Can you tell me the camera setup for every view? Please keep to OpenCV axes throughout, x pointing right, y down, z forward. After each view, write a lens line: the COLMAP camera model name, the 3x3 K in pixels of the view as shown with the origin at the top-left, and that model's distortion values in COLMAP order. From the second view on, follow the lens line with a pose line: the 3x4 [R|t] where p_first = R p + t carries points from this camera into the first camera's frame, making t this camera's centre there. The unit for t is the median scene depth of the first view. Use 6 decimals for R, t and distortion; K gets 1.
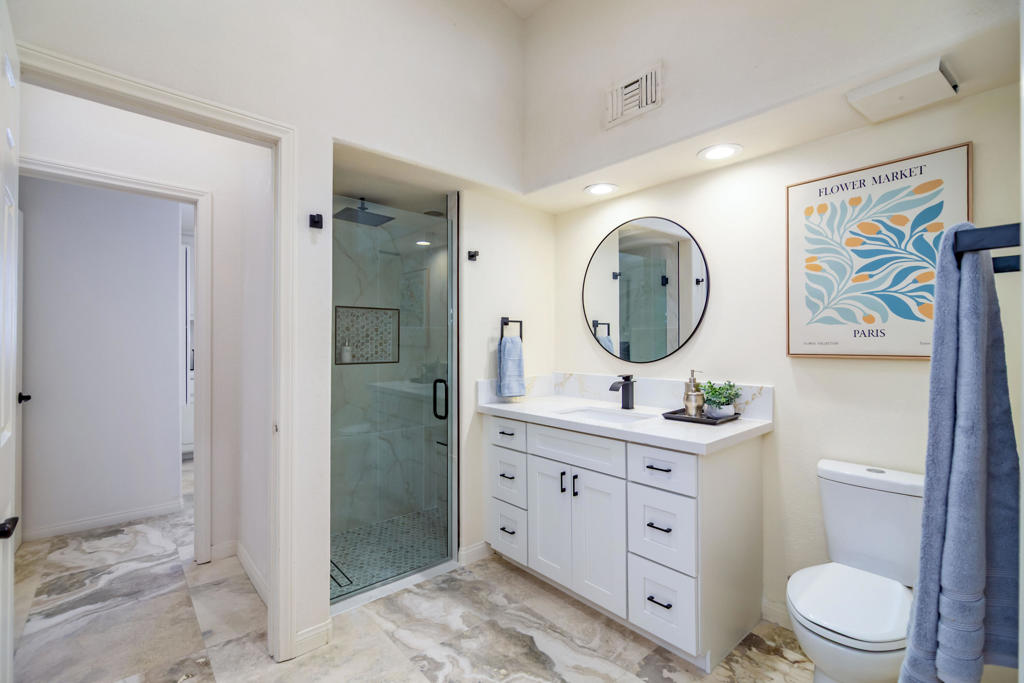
lens RADIAL K [[457.4, 0, 509.1], [0, 457.4, 340.2], [0, 0, 1]] dist [0.001750, -0.000279]
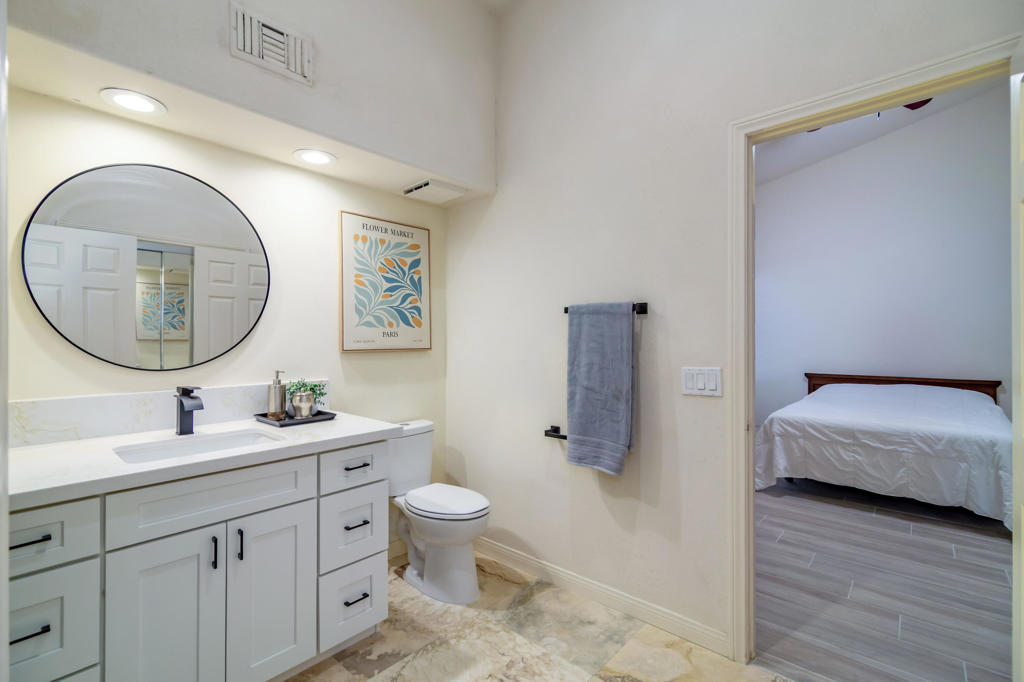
lens RADIAL K [[457.4, 0, 509.1], [0, 457.4, 339.7], [0, 0, 1]] dist [0.001750, -0.000279]
pose [[-0.127601, -0.000985, 0.991825, -0.700932], [-0.002333, 0.999997, 0.000693, 0.000234], [-0.991823, -0.002226, -0.127603, 0.785480]]
